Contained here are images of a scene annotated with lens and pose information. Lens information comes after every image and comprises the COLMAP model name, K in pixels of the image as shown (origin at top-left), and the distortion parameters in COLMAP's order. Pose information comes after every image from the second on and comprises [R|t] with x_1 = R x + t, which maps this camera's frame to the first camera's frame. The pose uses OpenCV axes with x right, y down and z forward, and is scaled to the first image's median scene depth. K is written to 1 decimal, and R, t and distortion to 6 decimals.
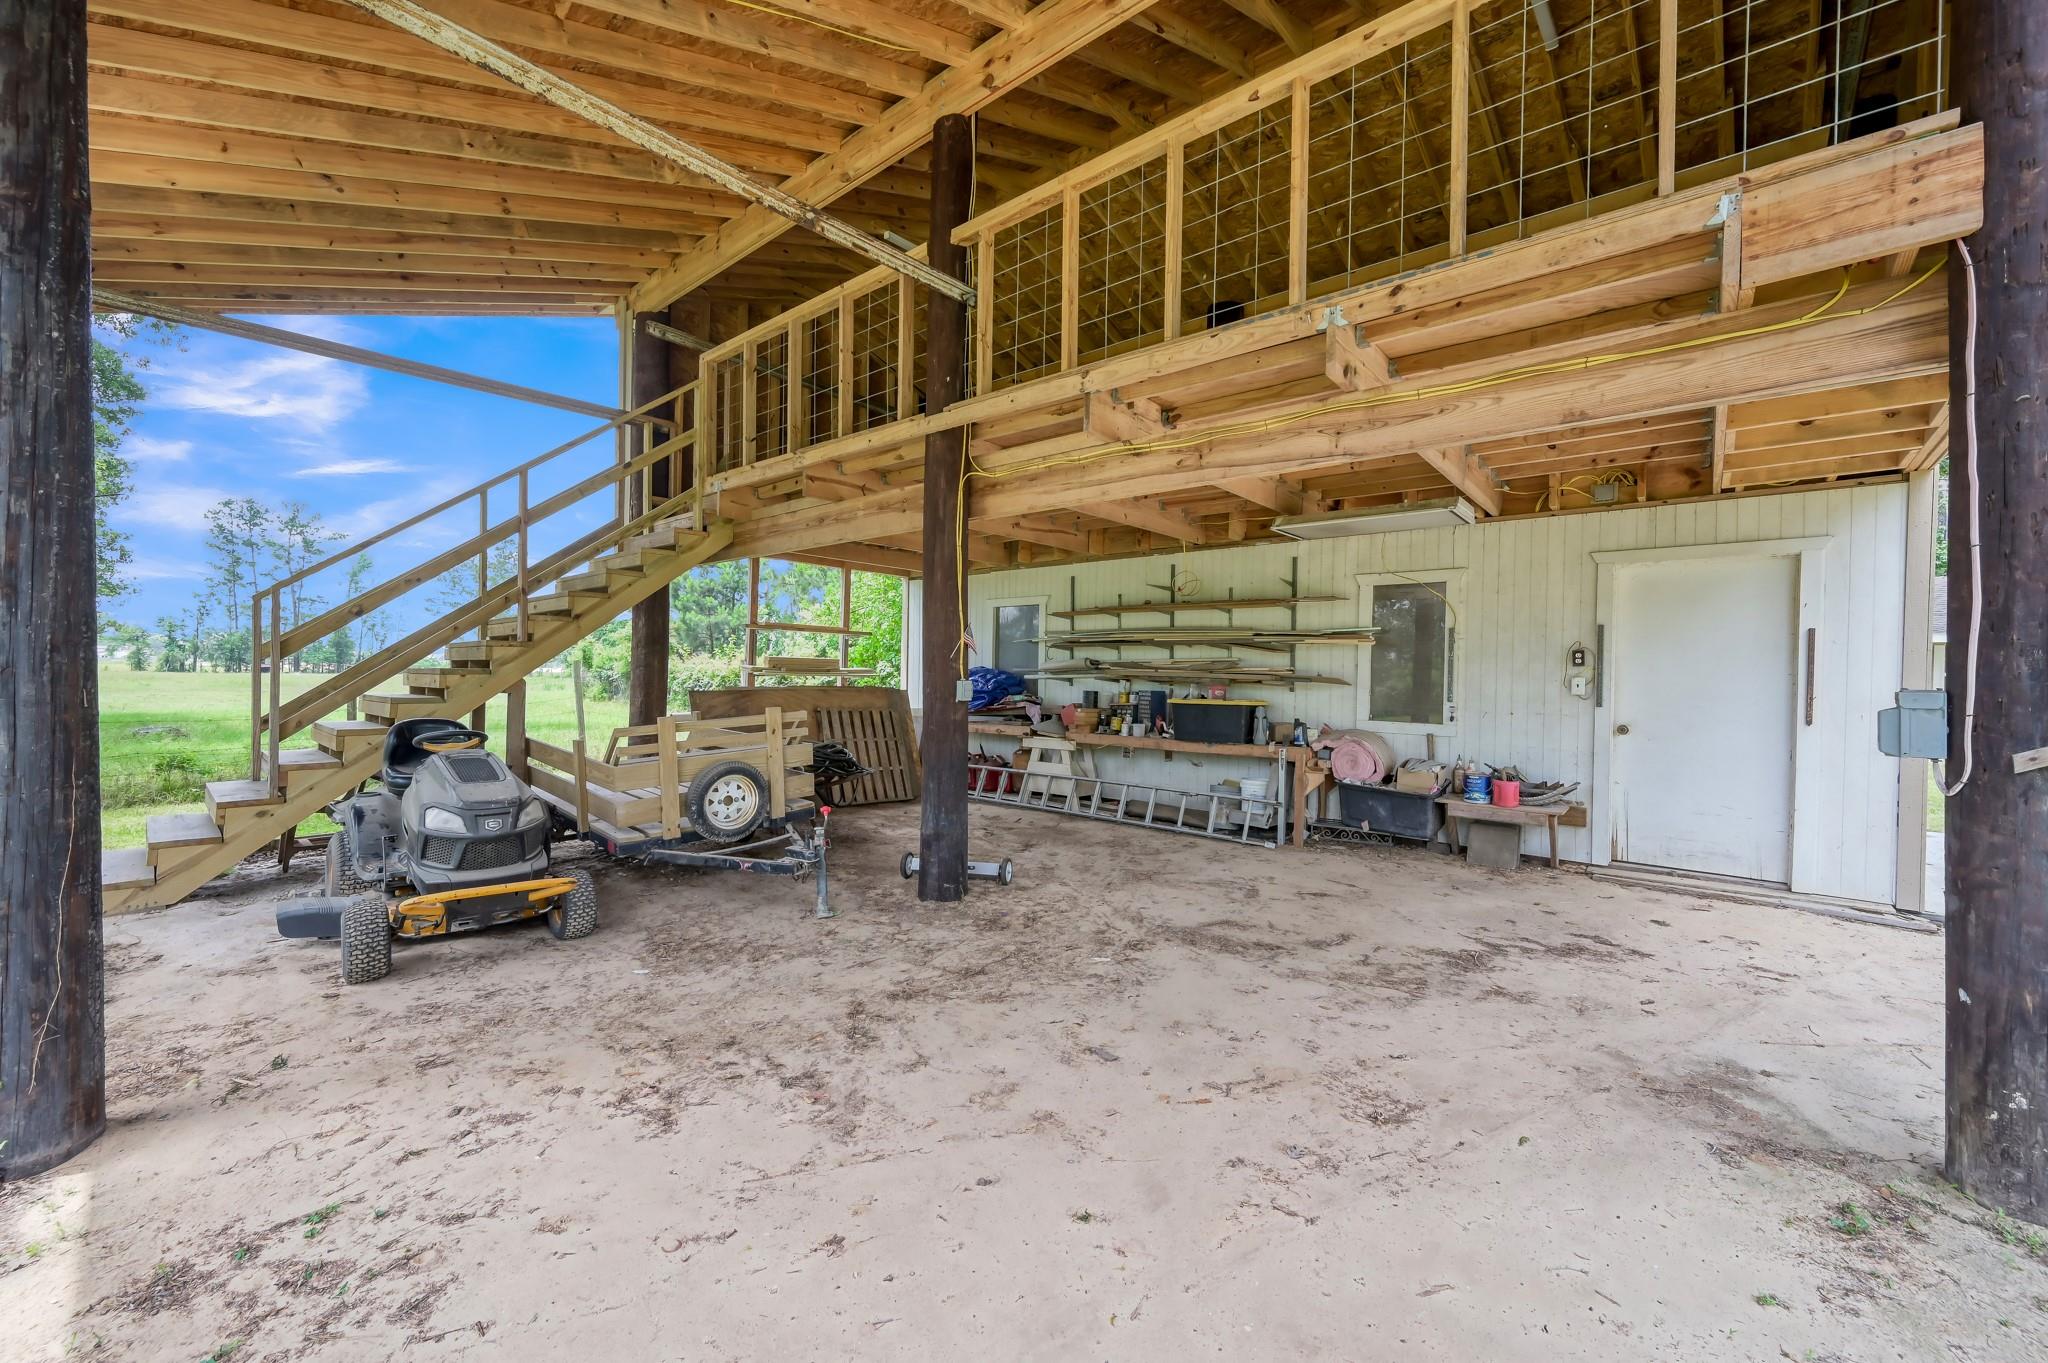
lens RADIAL K [[795.9, 0, 1024.0], [0, 795.9, 681.5], [0, 0, 1]] dist [0.000664, 0.000108]
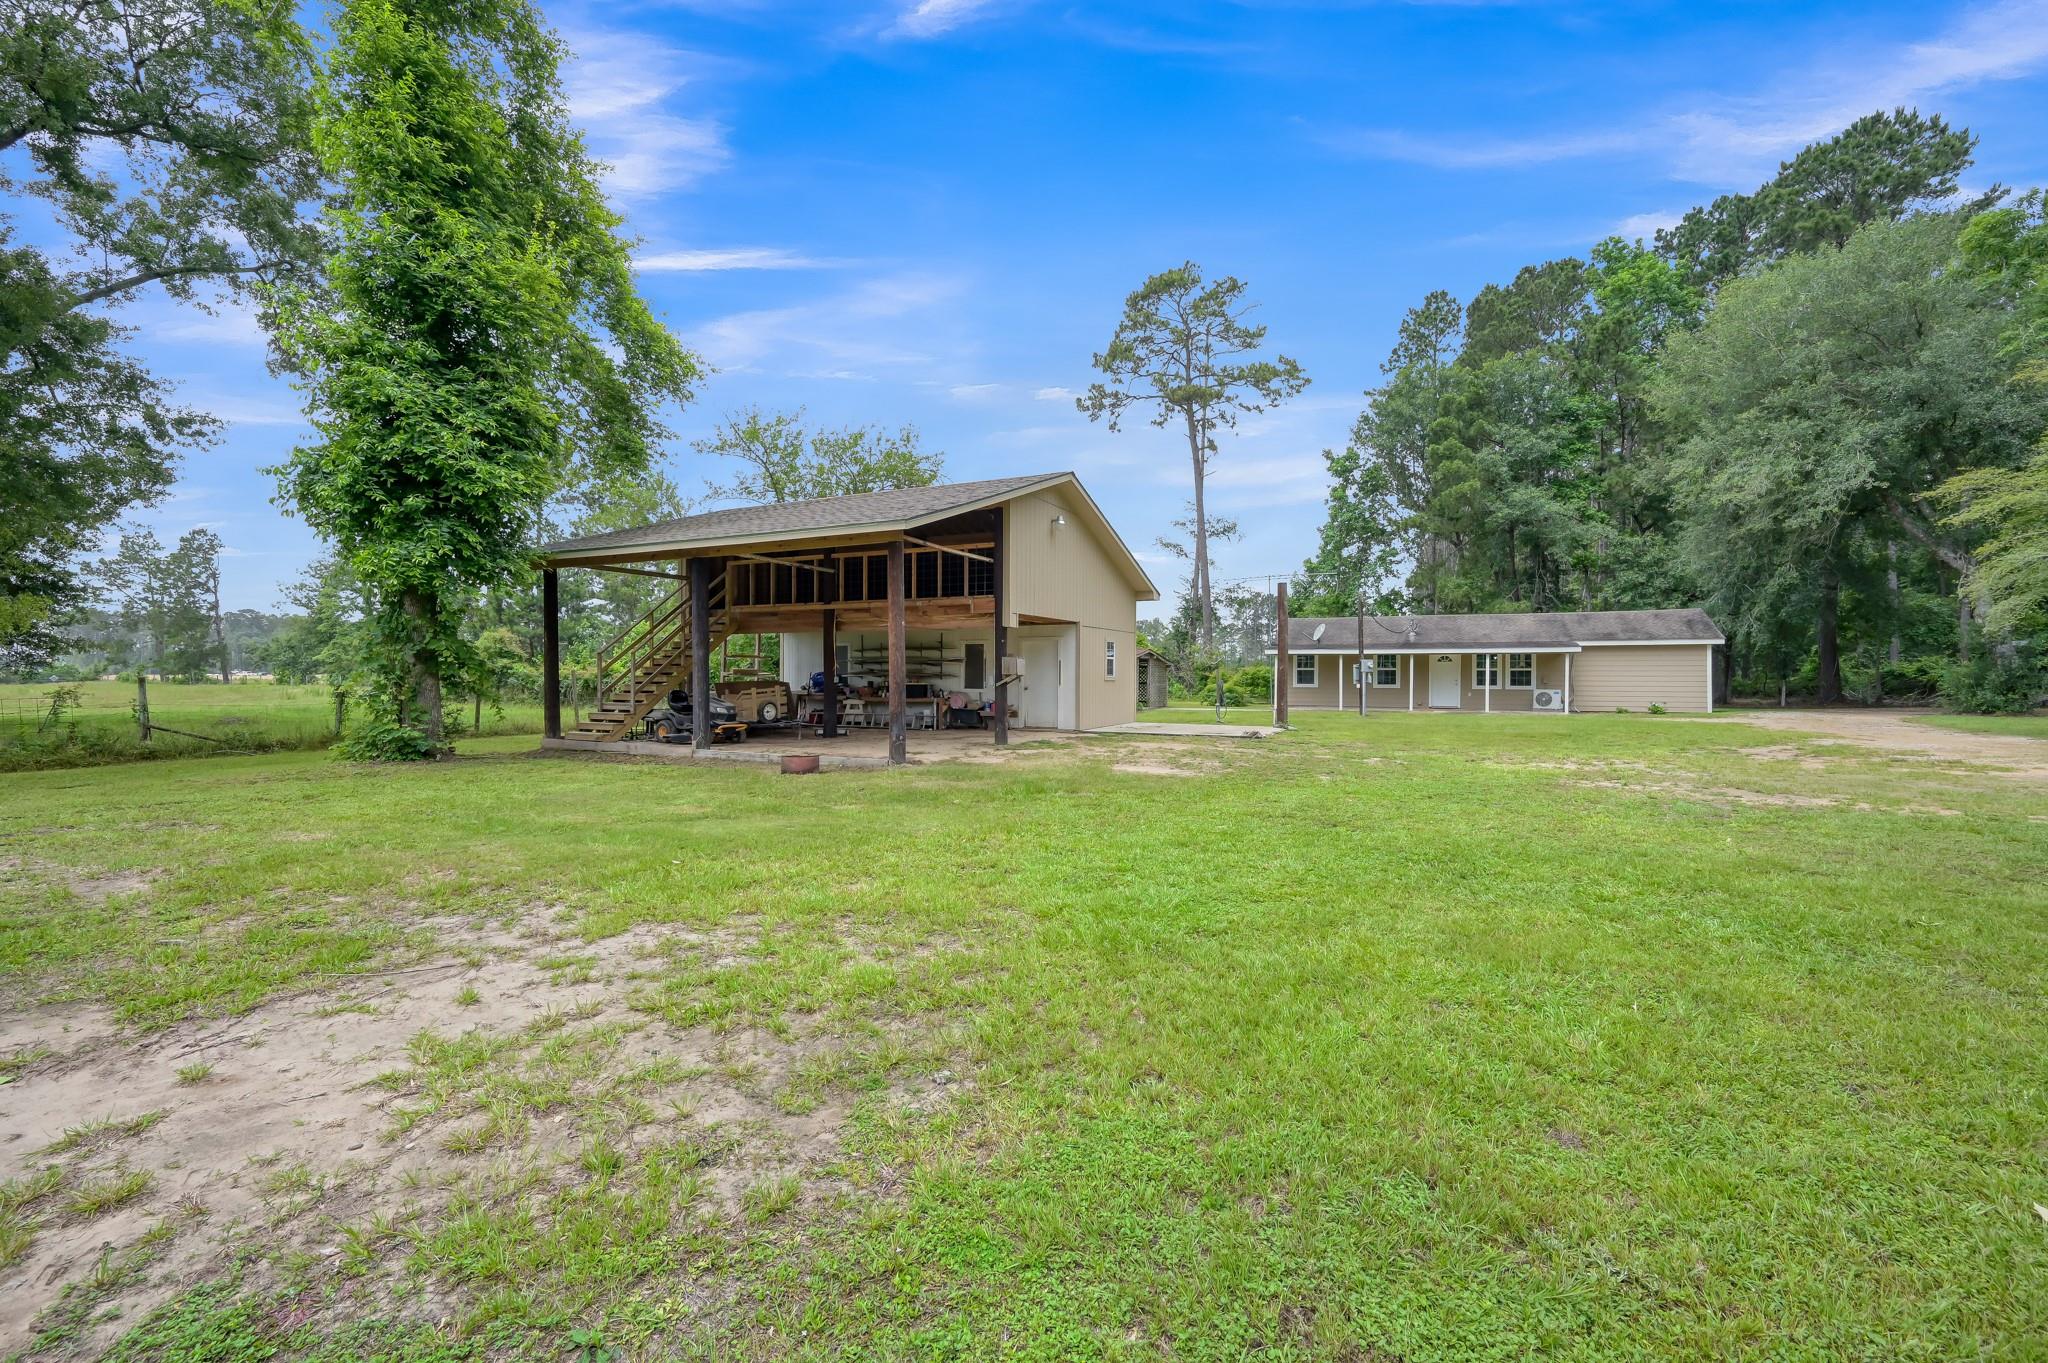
lens RADIAL K [[879.5, 0, 1024.0], [0, 879.5, 681.5], [0, 0, 1]] dist [-0.000190, -0.000018]
pose [[0.965955, -0.013769, 0.258342, -0.197563], [0.013027, 0.999905, 0.004584, 0.008261], [-0.258380, -0.001062, 0.966043, -2.168215]]
